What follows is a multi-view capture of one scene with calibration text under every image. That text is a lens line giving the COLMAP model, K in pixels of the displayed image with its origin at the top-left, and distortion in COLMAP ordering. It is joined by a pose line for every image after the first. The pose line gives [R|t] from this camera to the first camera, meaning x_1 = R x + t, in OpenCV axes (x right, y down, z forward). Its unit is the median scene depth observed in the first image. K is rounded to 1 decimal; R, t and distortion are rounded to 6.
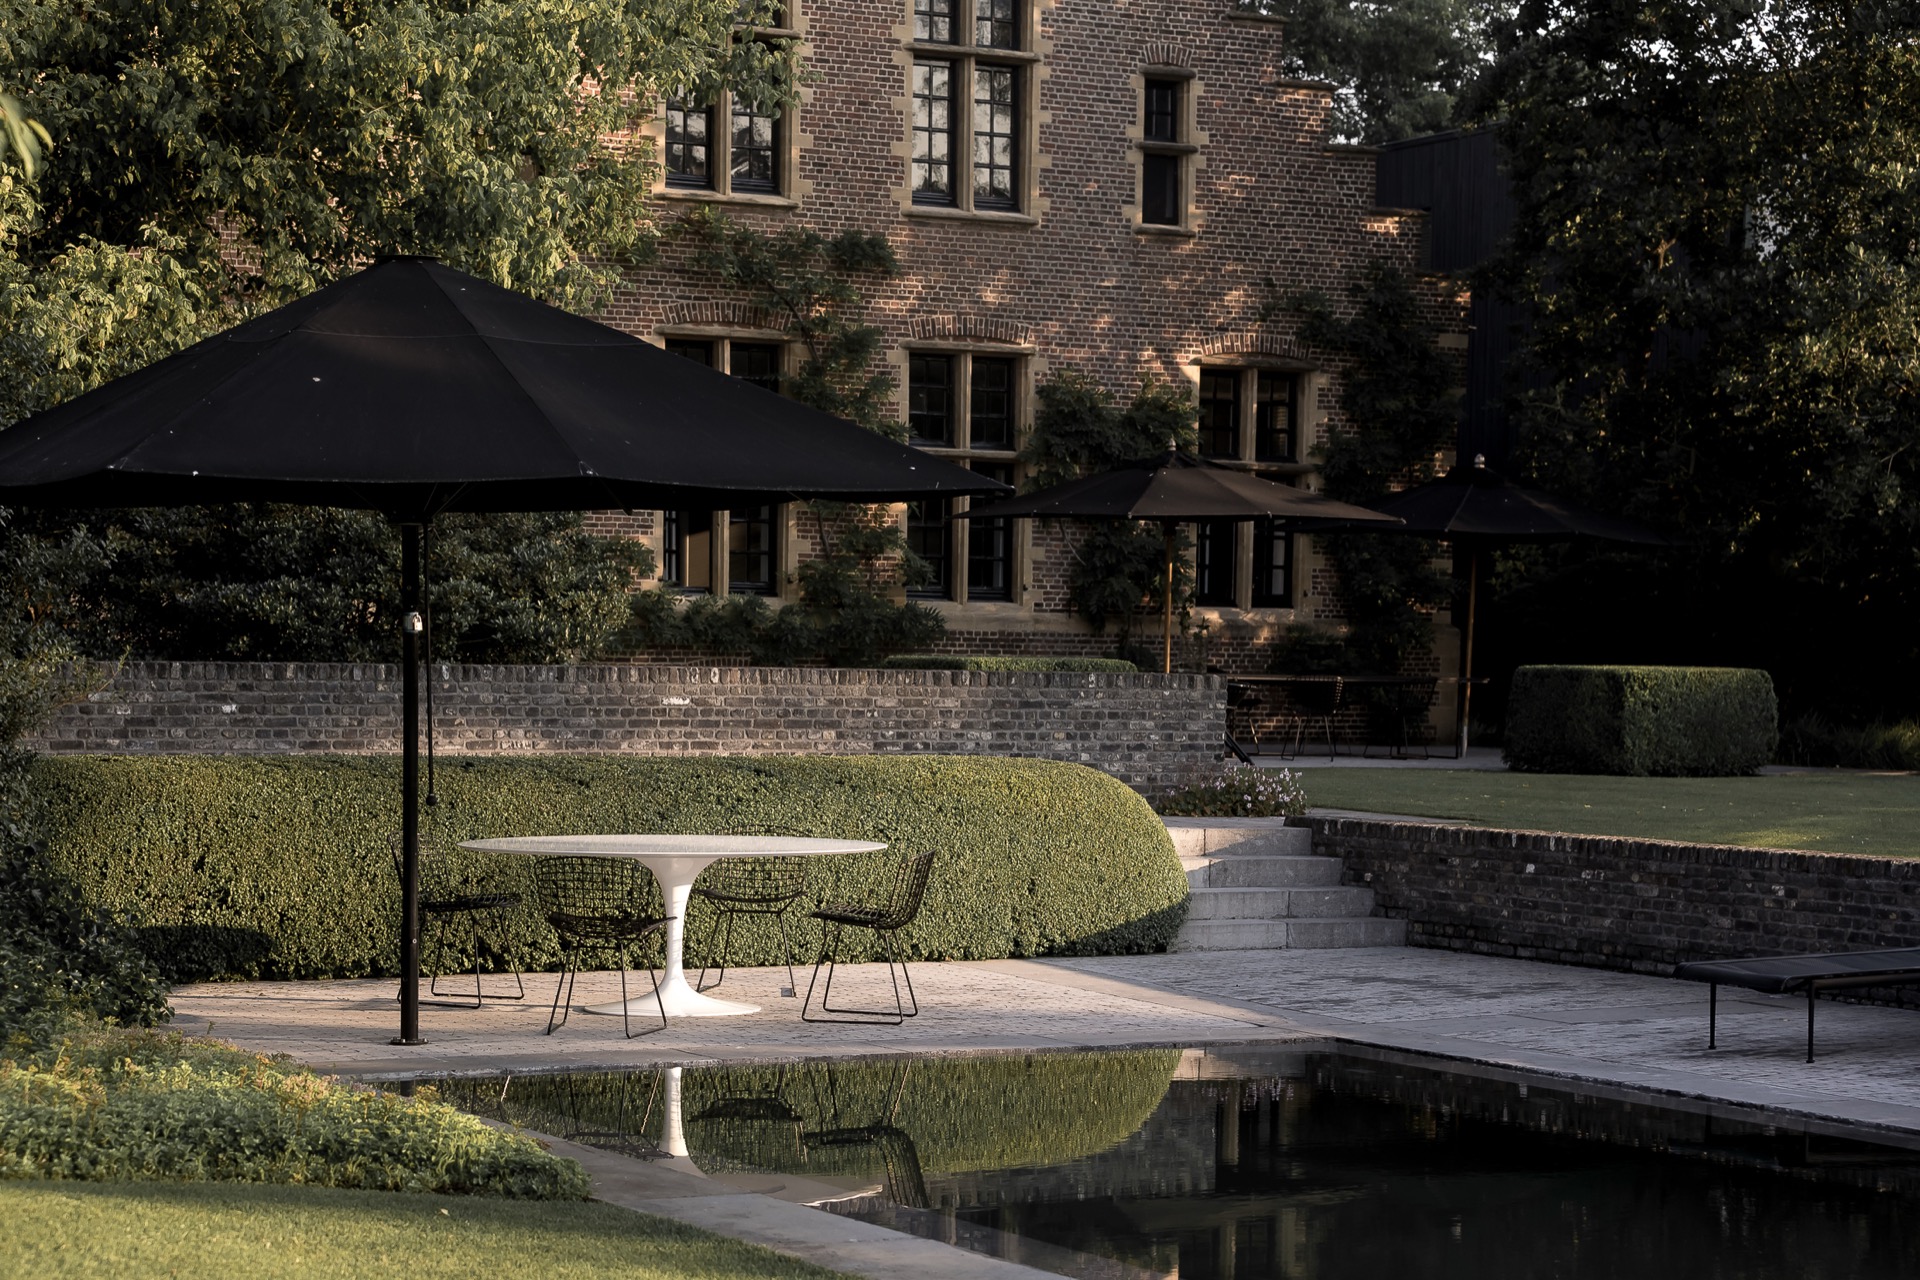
lens RADIAL K [[4243.4, 0, 968.4], [0, 4243.4, 617.5], [0, 0, 1]] dist [0.192983, 0.000000]
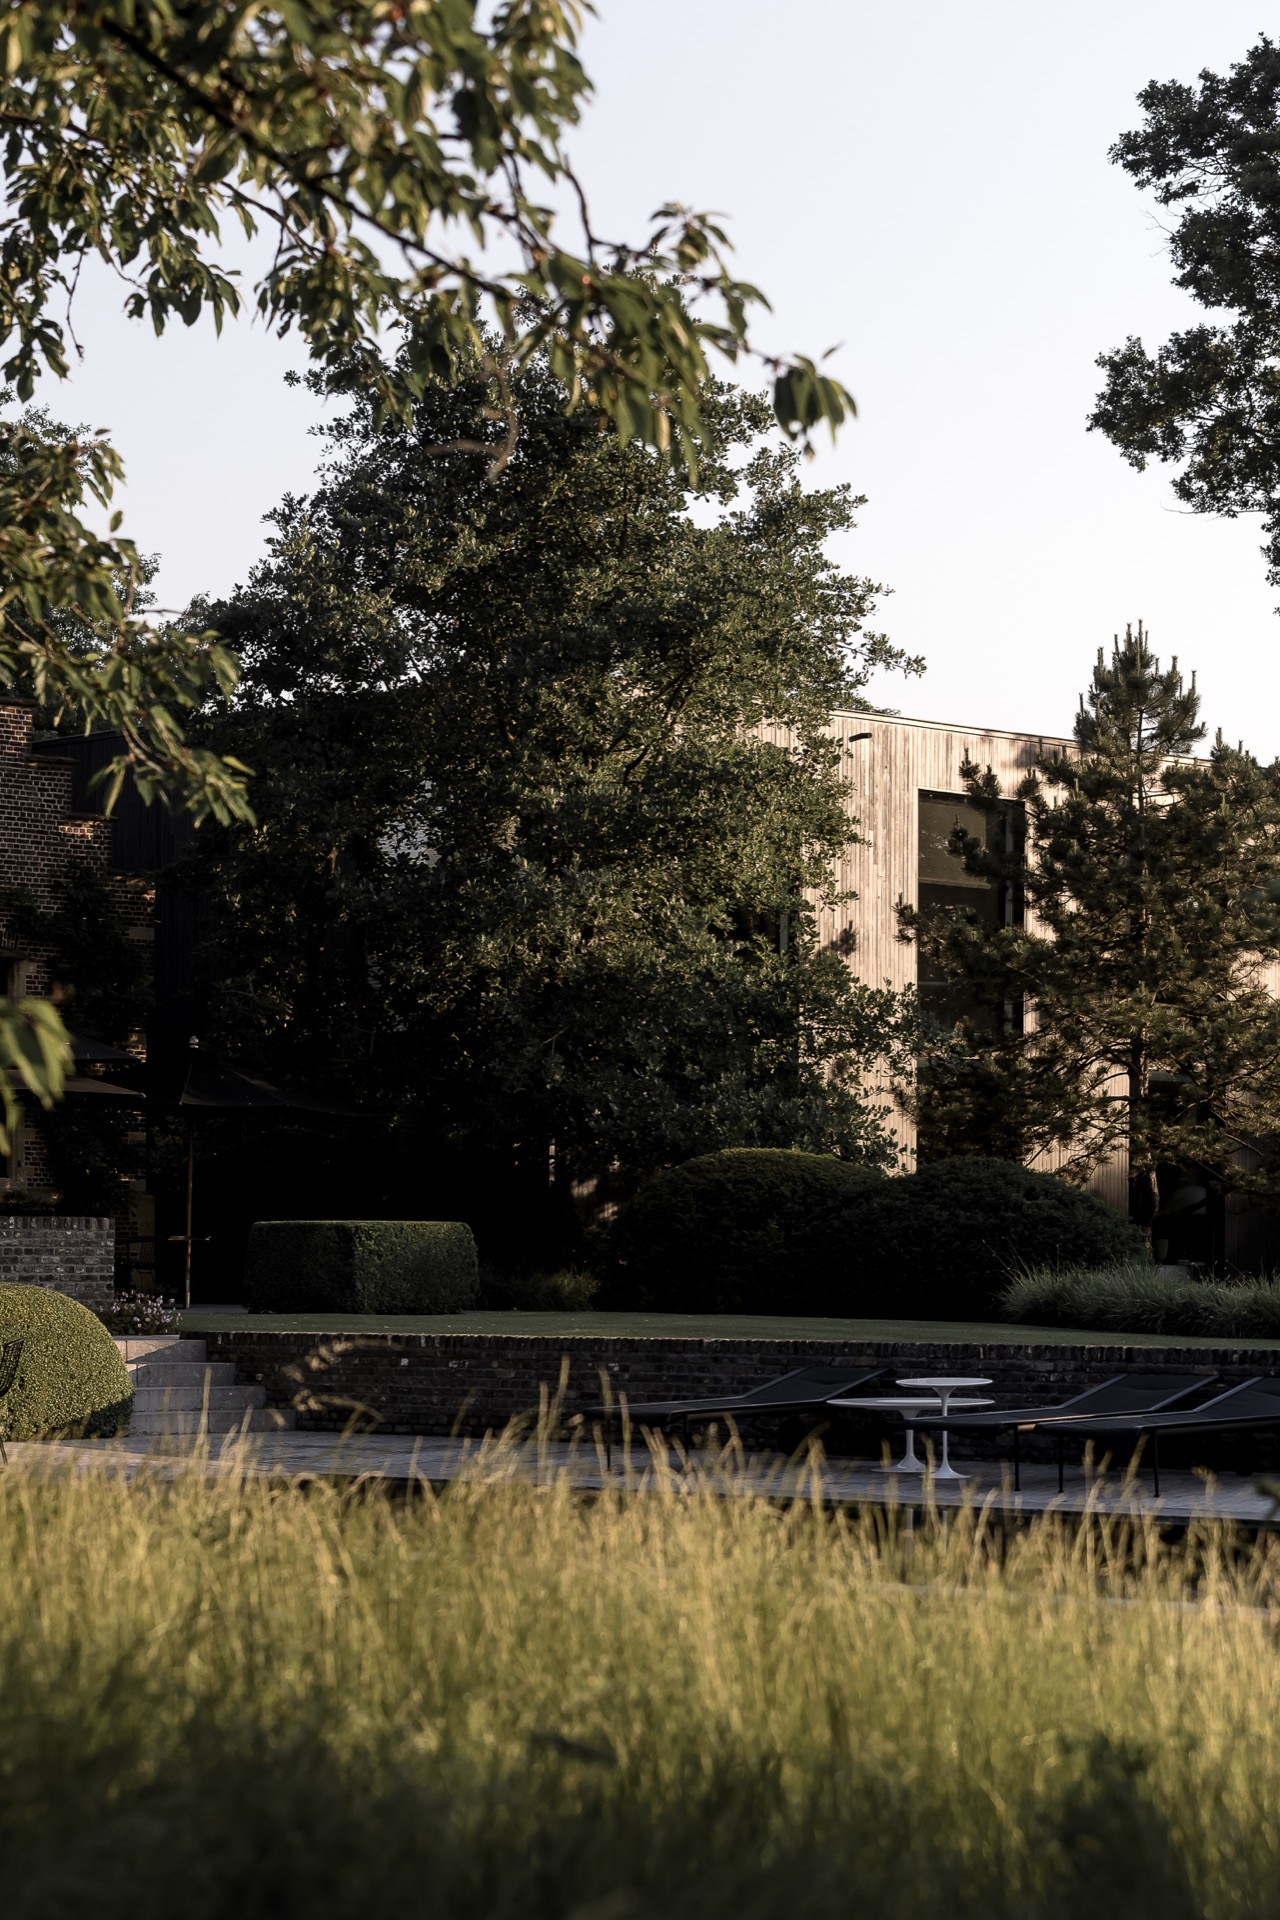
lens RADIAL K [[4802.7, 0, 621.1], [0, 4802.7, 948.4], [0, 0, 1]] dist [-0.114601, 0.000000]
pose [[0.959356, 0.004376, 0.282165, -0.188583], [0.012022, 0.998338, -0.056356, 0.015981], [-0.281942, 0.057458, 0.957709, -0.349743]]
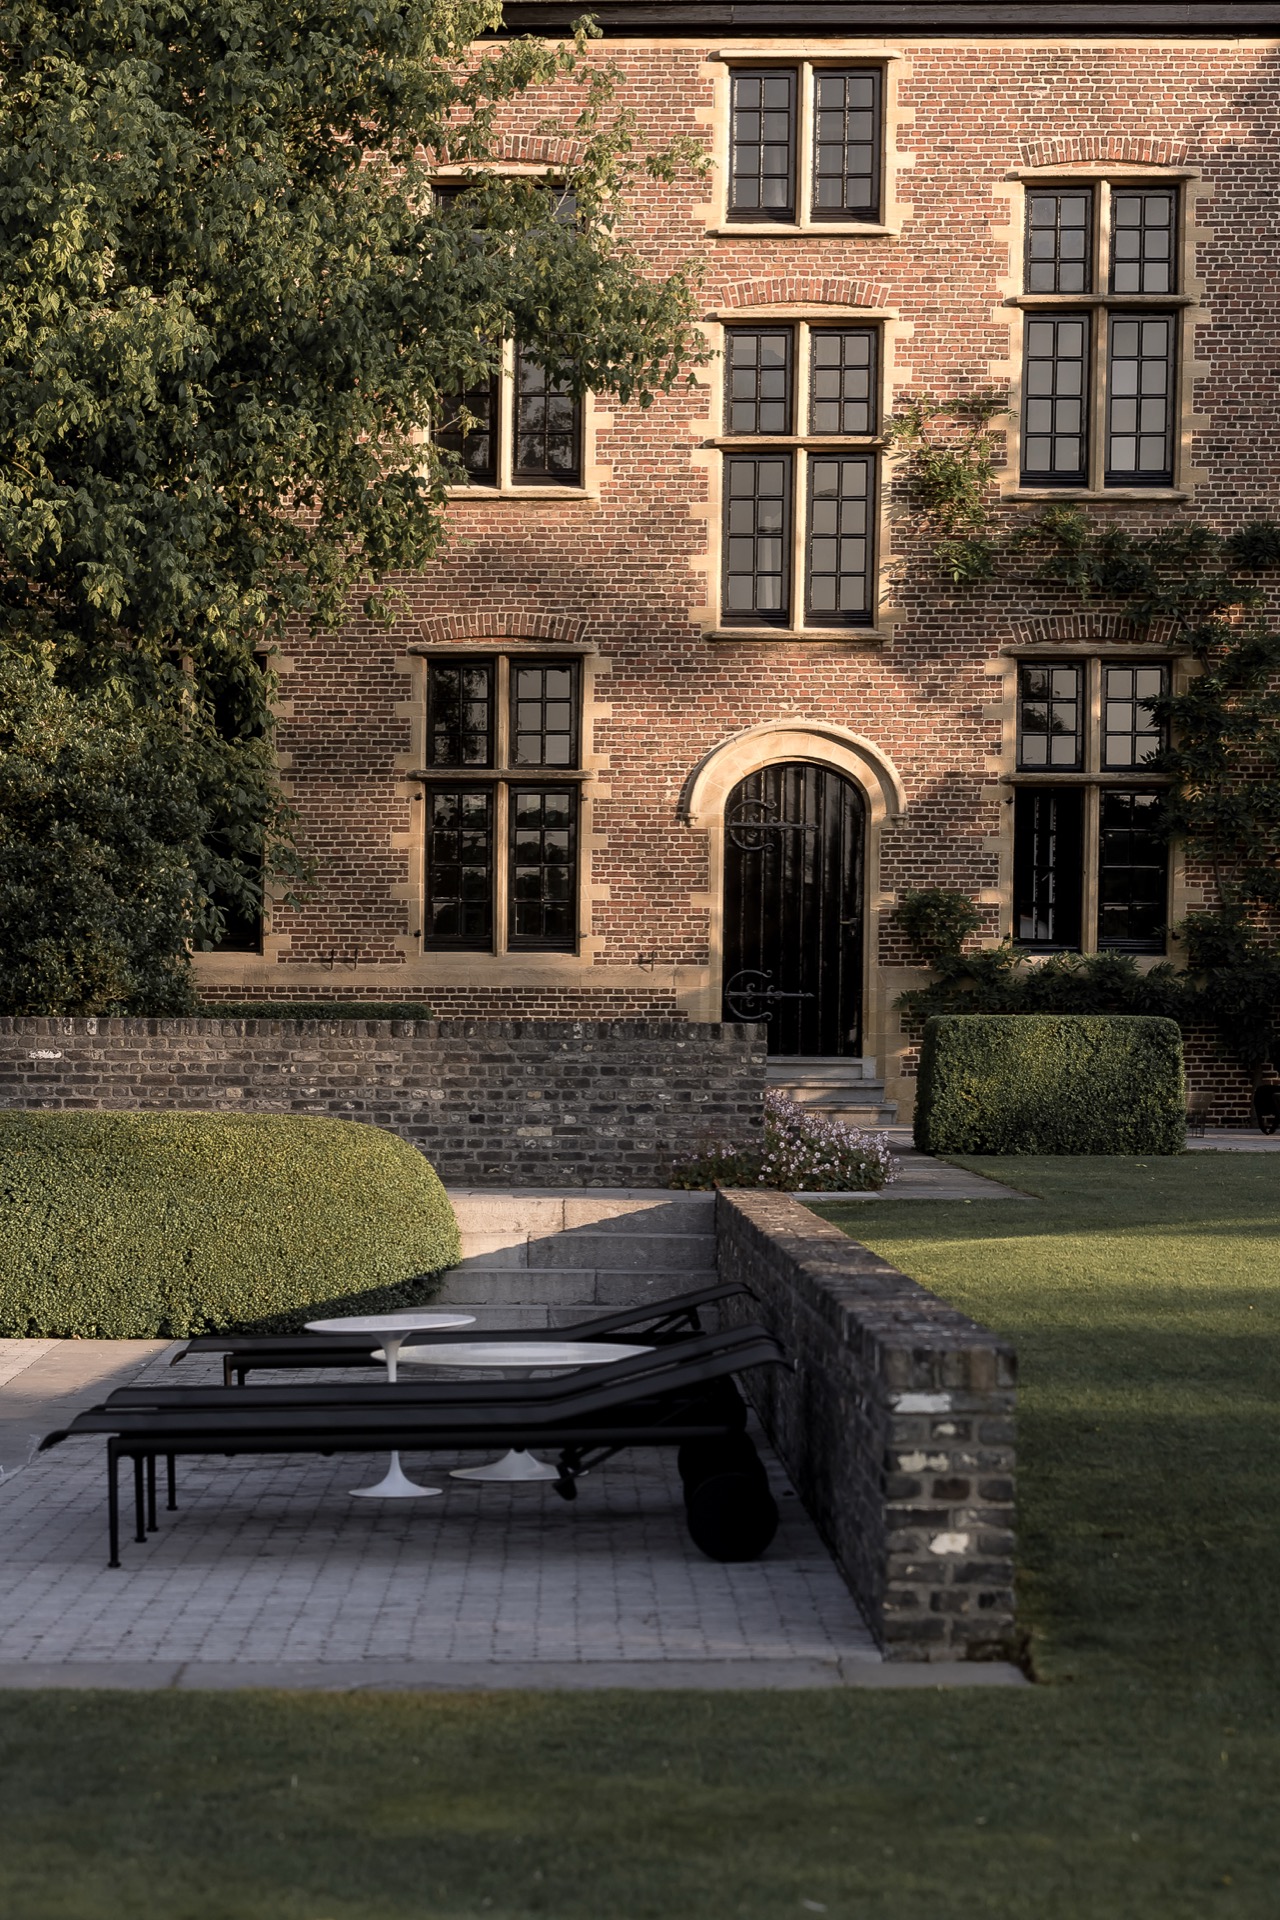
lens RADIAL K [[4802.7, 0, 621.9], [0, 4802.7, 969.2], [0, 0, 1]] dist [-0.114601, 0.000000]
pose [[0.845925, -0.018096, -0.532995, 0.555504], [0.010971, 0.999803, -0.016532, 0.018711], [0.533190, 0.008137, 0.845957, 0.185309]]
